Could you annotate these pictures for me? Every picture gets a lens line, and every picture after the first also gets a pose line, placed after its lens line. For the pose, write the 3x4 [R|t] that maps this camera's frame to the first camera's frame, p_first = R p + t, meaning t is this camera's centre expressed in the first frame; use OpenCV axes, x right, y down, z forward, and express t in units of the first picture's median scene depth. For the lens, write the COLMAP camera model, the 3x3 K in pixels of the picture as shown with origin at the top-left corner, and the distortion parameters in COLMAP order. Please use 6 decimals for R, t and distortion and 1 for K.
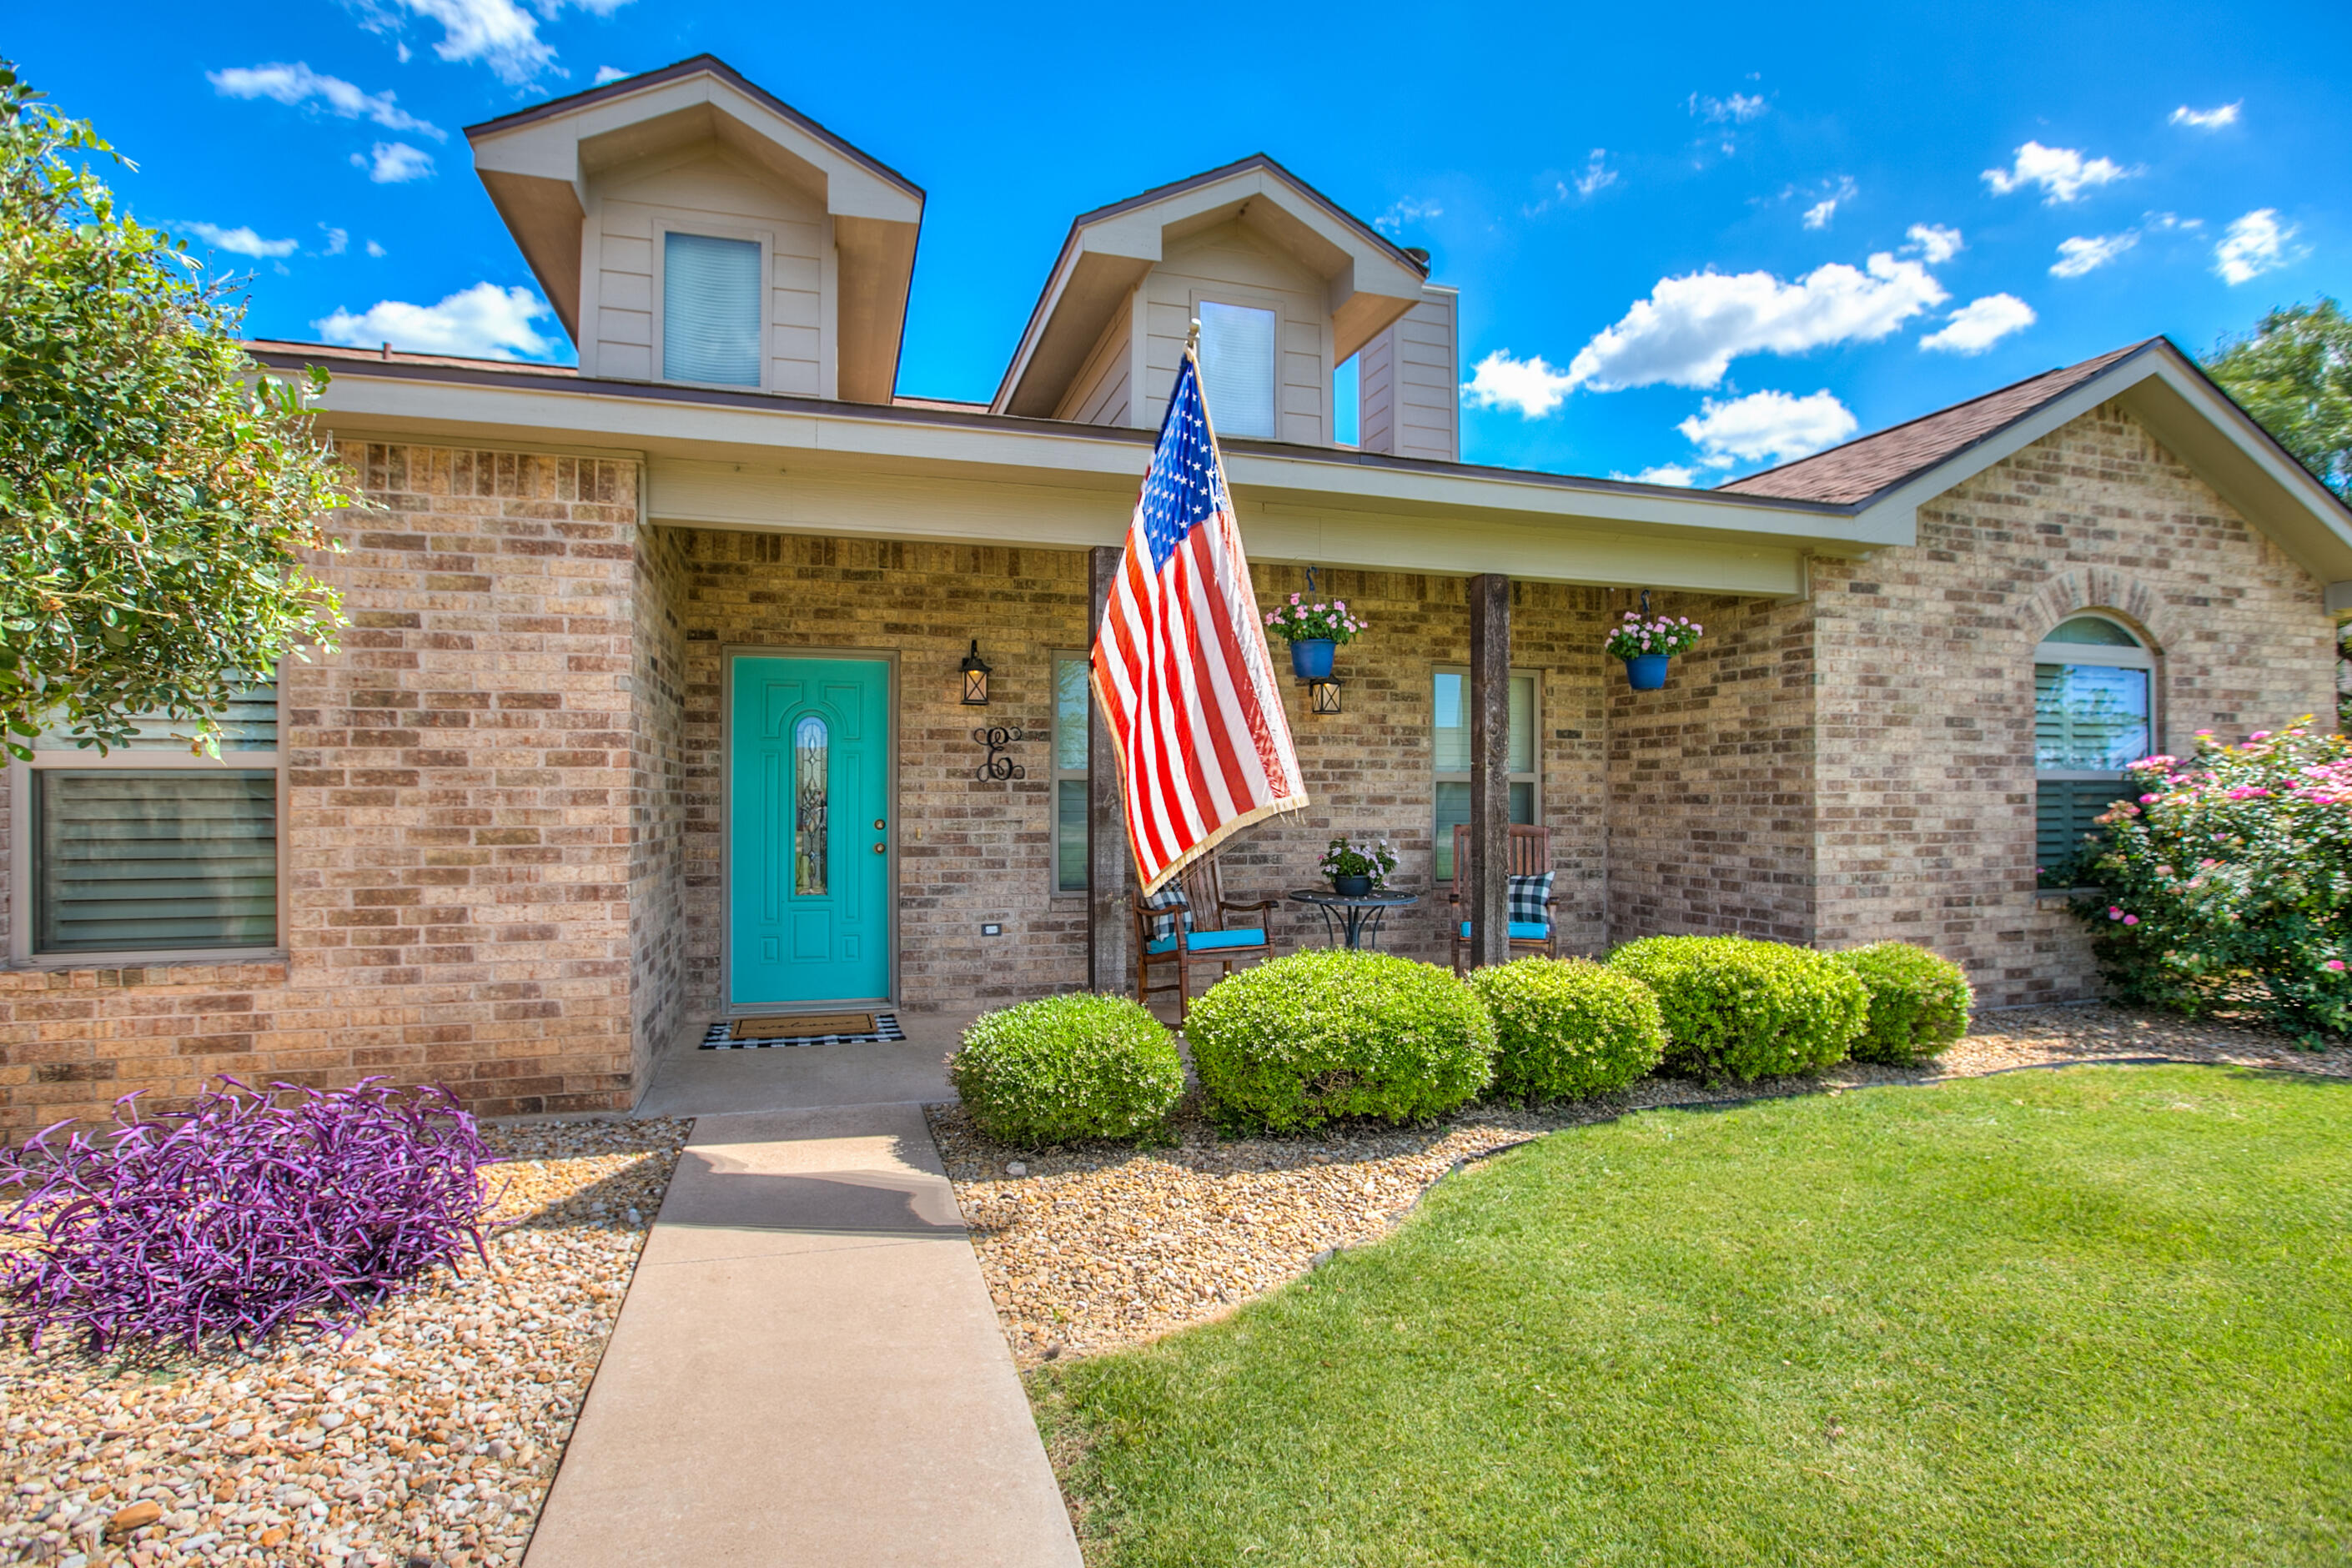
lens RADIAL K [[1092.5, 0, 1164.9], [0, 1092.5, 788.8], [0, 0, 1]] dist [-0.027768, 0.001423]
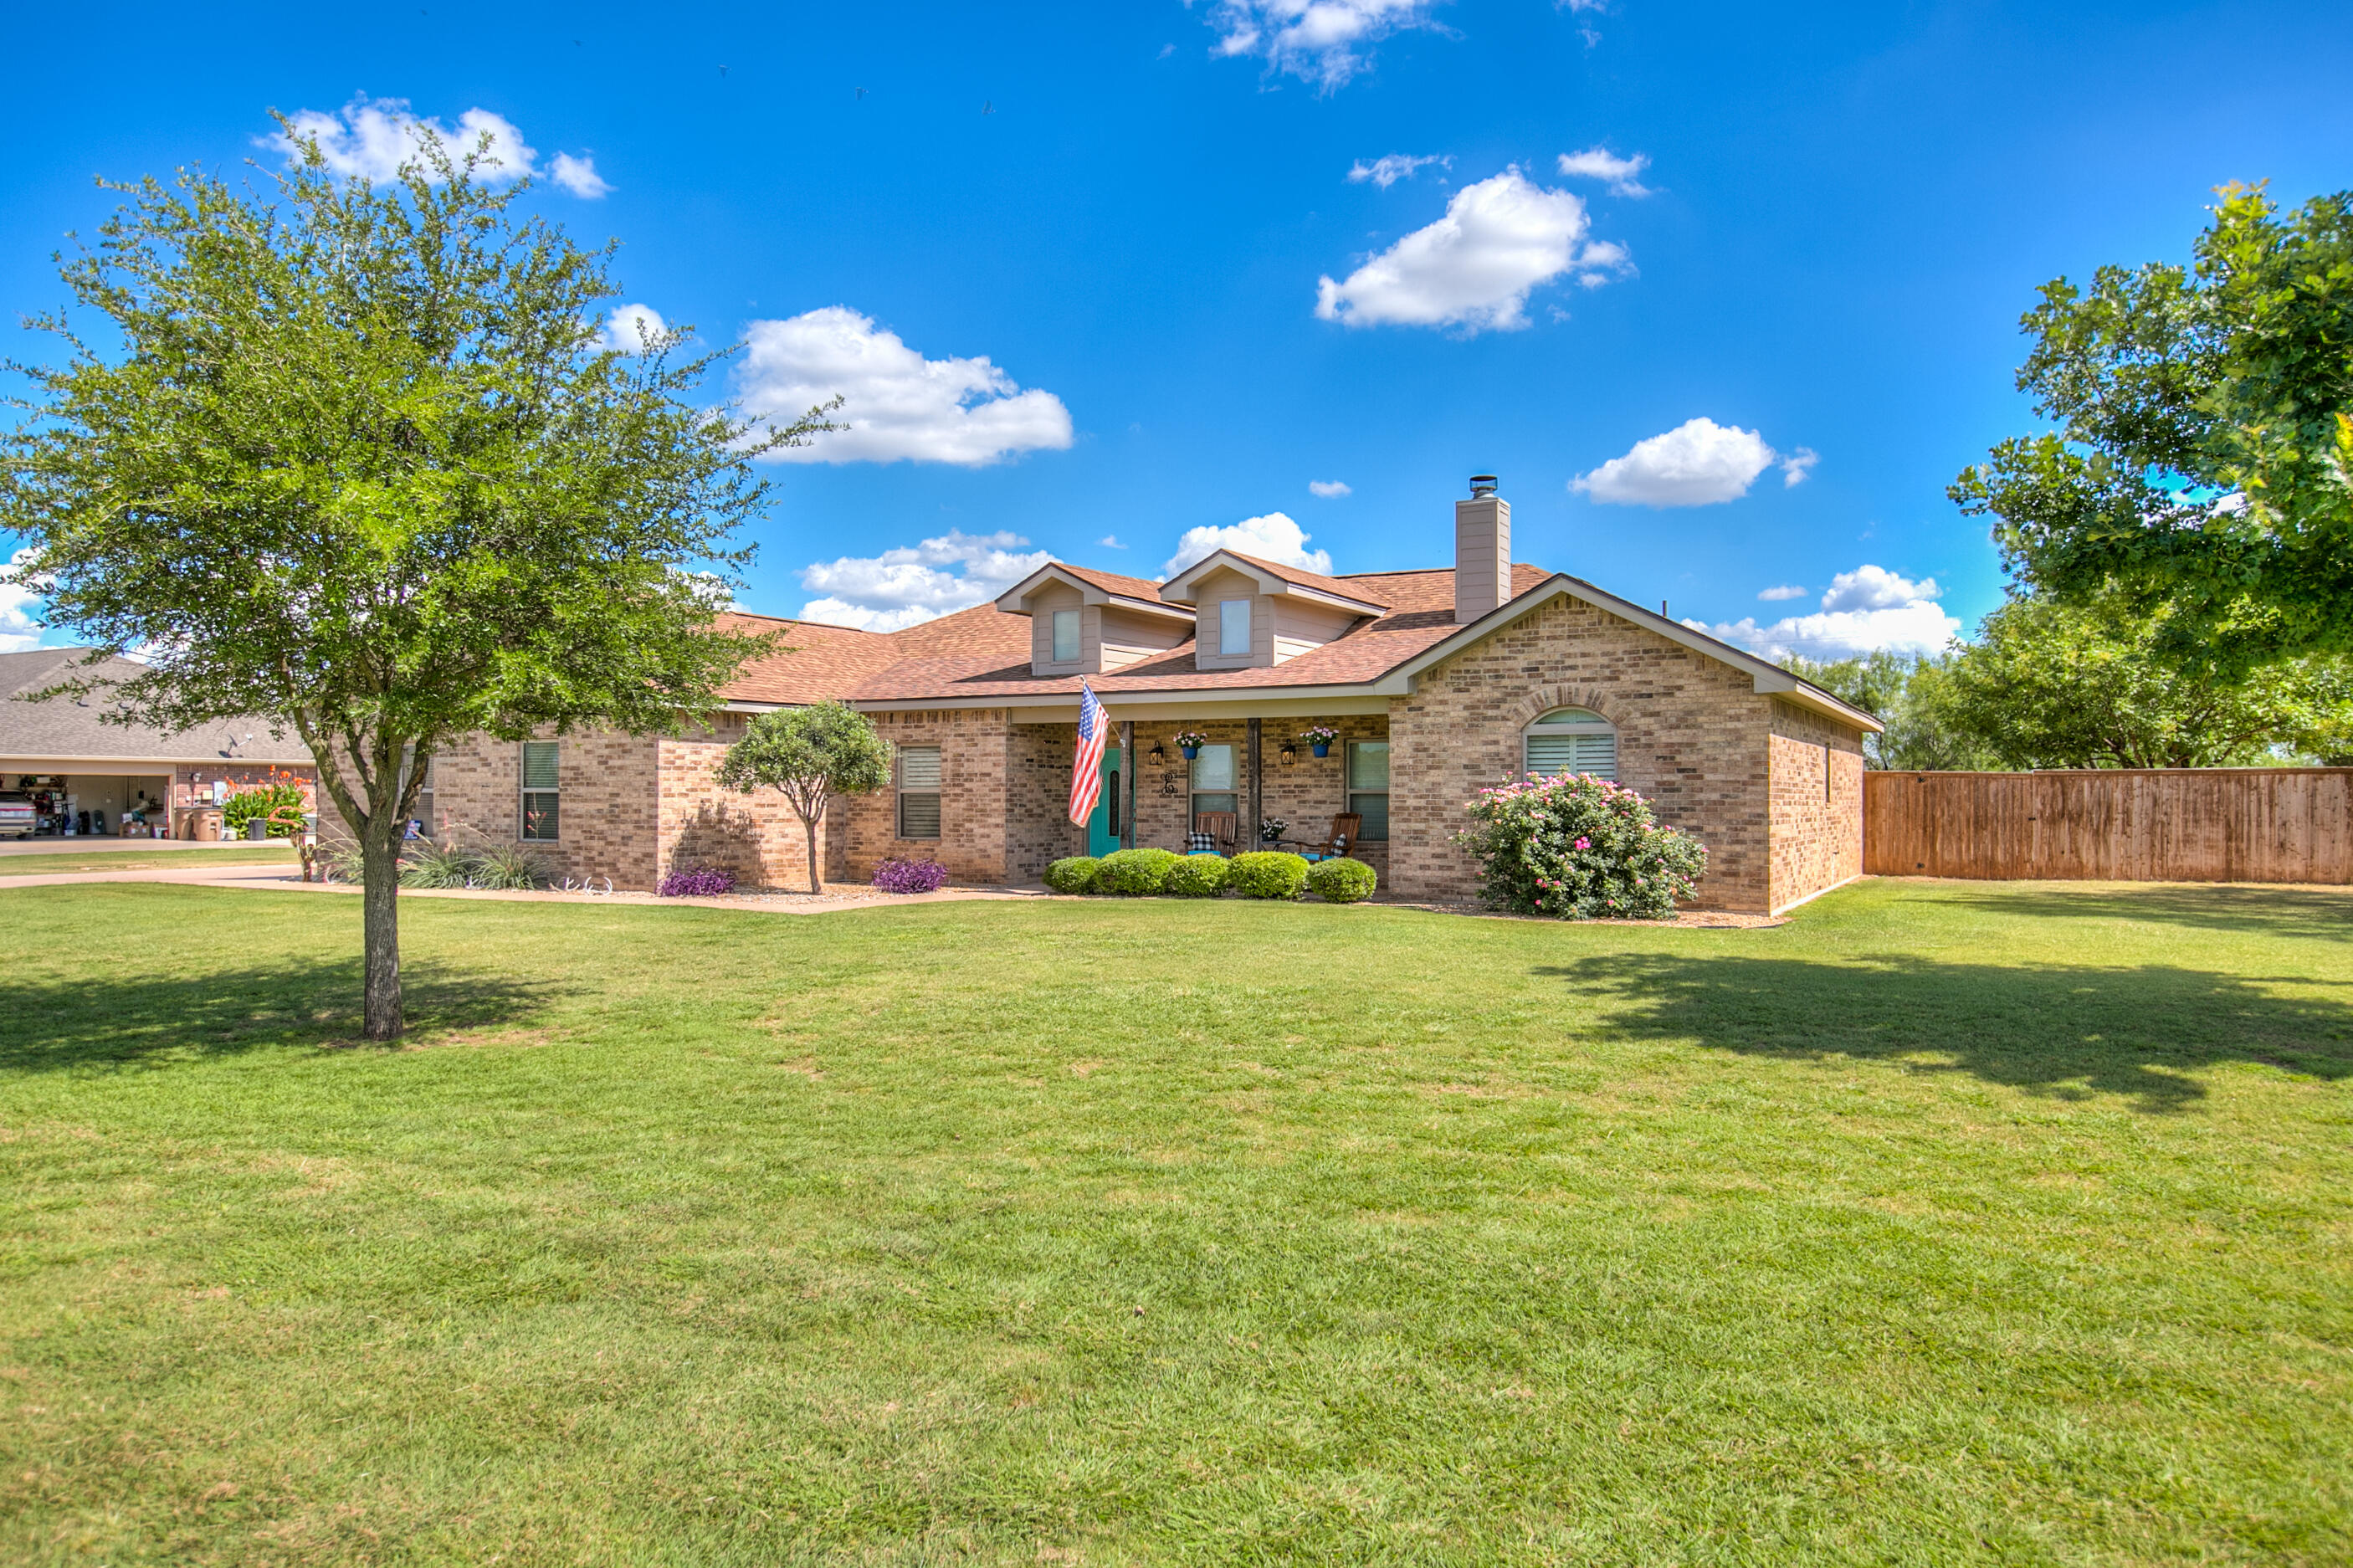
lens RADIAL K [[1594.8, 0, 1181.3], [0, 1594.8, 796.6], [0, 0, 1]] dist [-0.050508, 0.002524]
pose [[0.706412, 0.000967, -0.707800, 2.483953], [0.002074, 0.999992, 0.003436, -0.014124], [0.707798, -0.003895, 0.706404, -1.586424]]
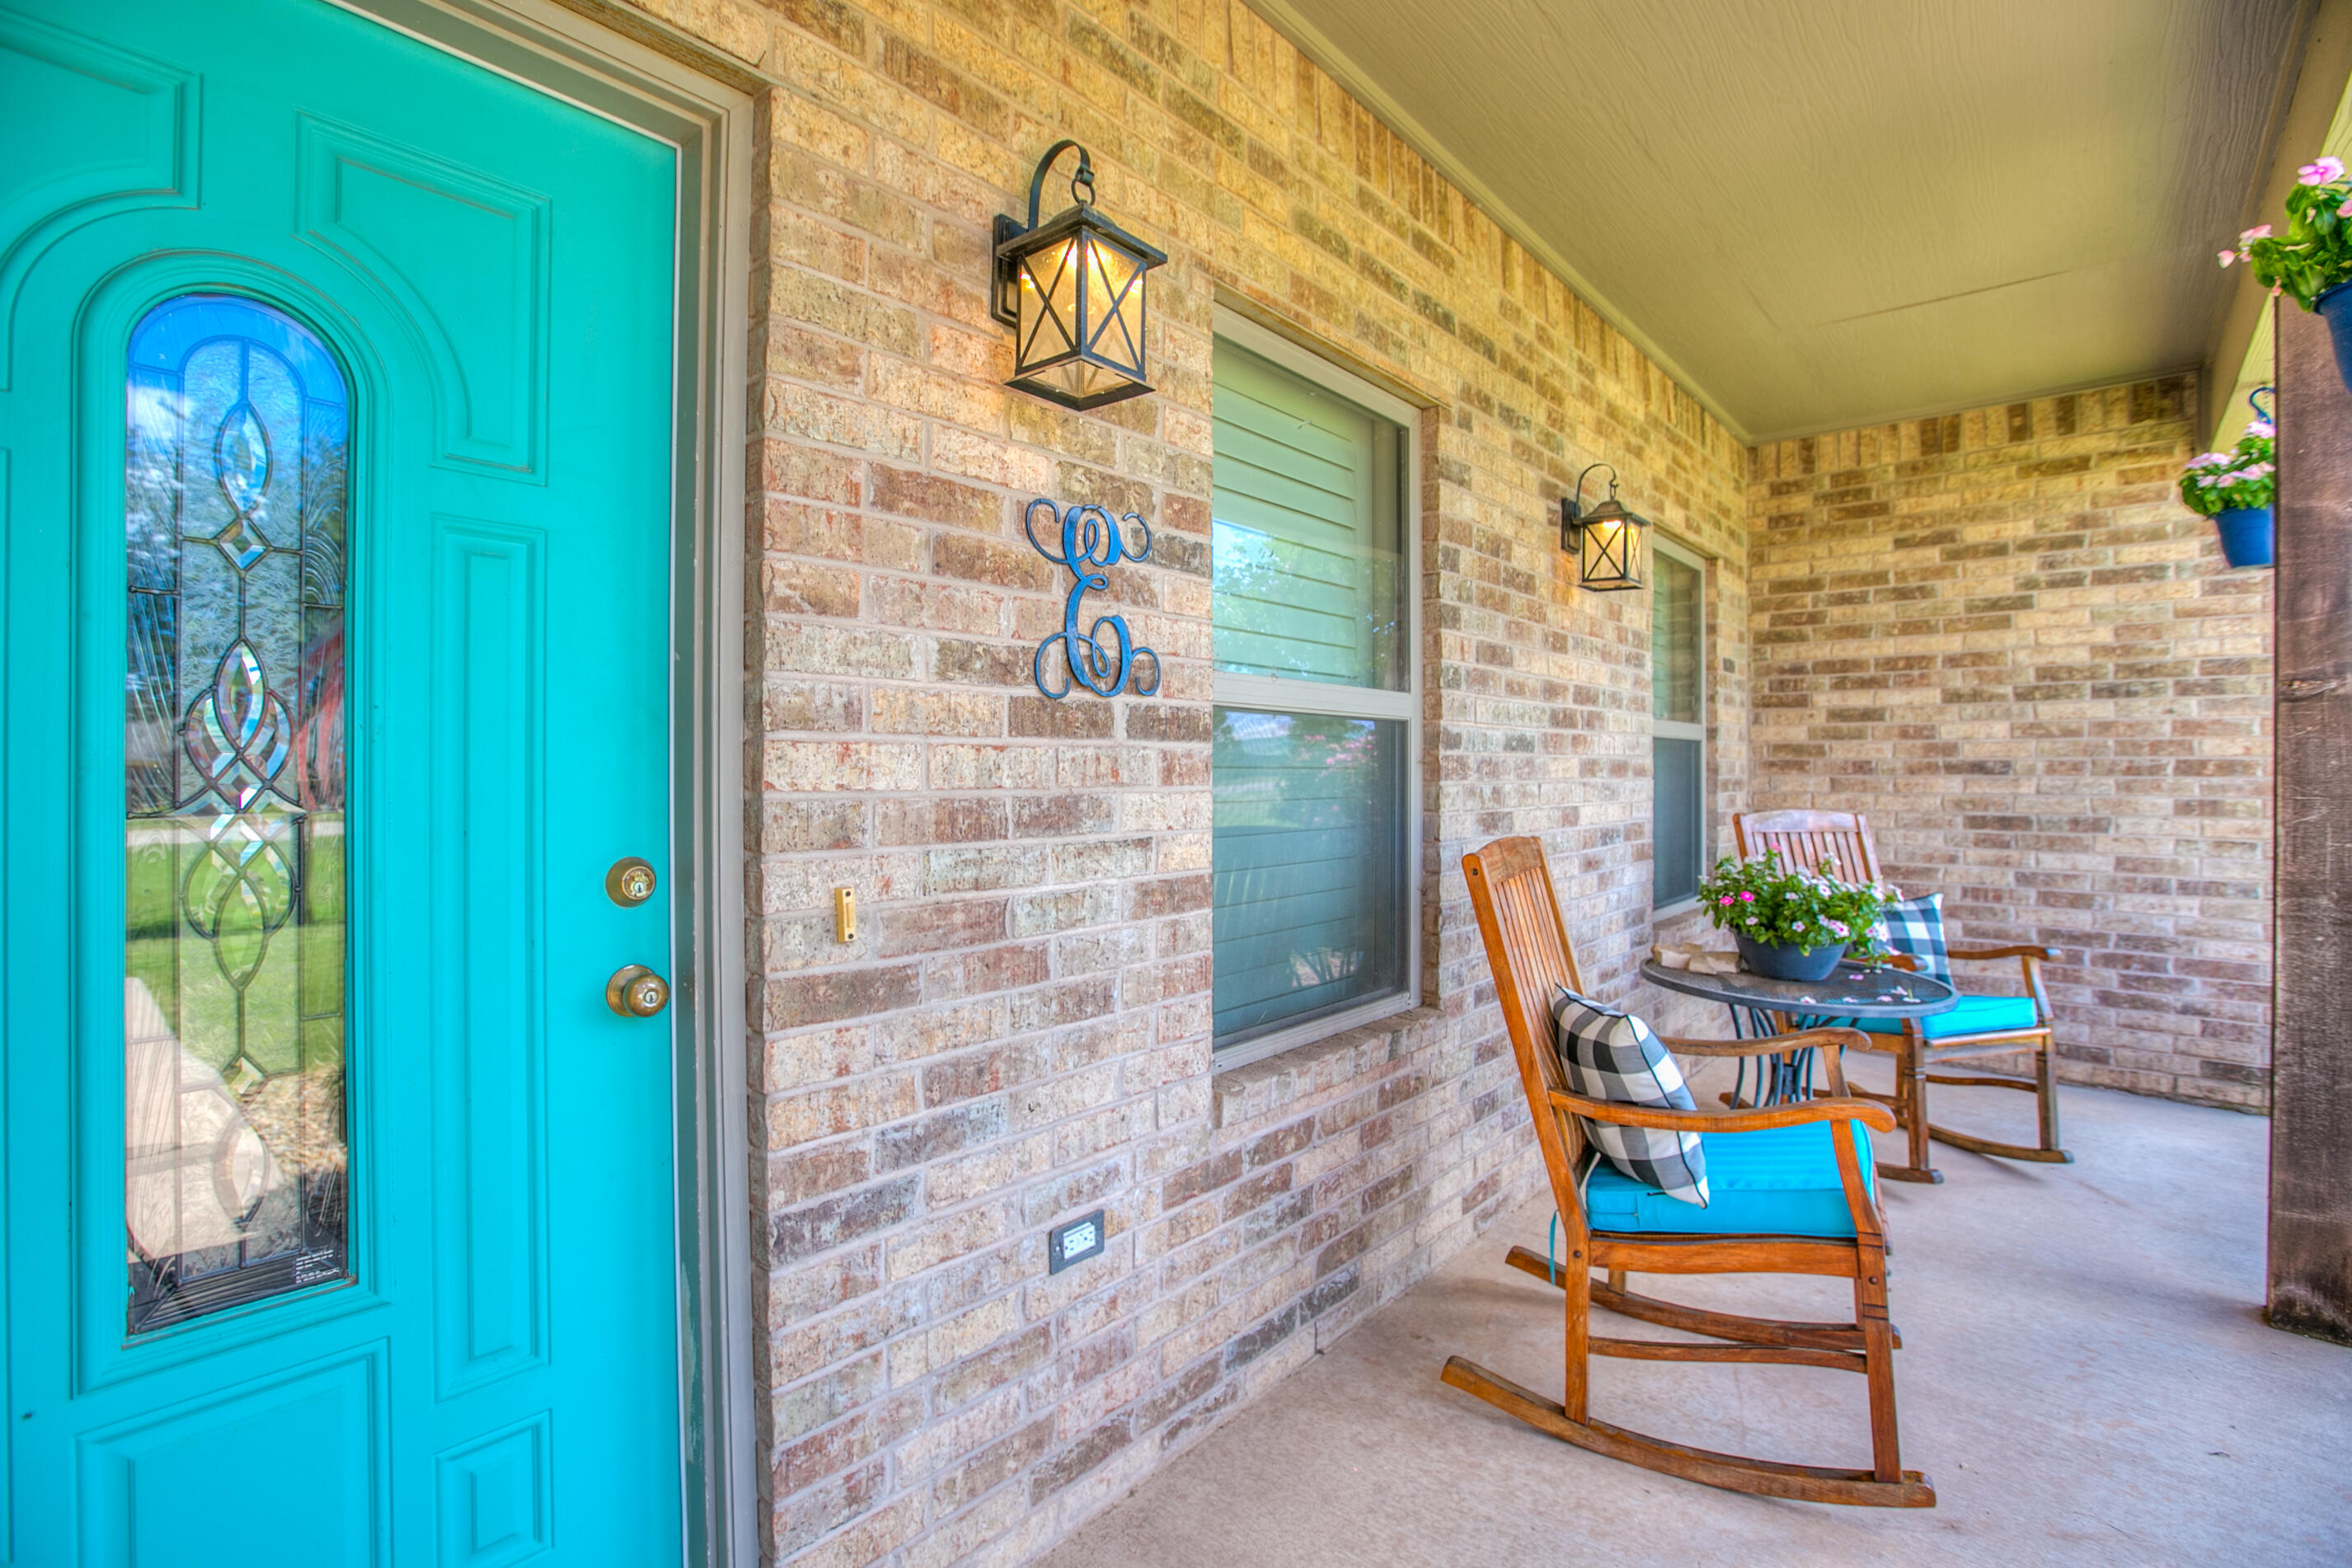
lens RADIAL K [[1092.5, 0, 1186.8], [0, 1092.5, 775.7], [0, 0, 1]] dist [-0.027768, 0.001423]
pose [[0.844397, -0.003520, 0.535706, -0.281921], [-0.004737, 0.999890, 0.014037, 0.008121], [-0.535696, -0.014390, 0.844288, 0.756889]]
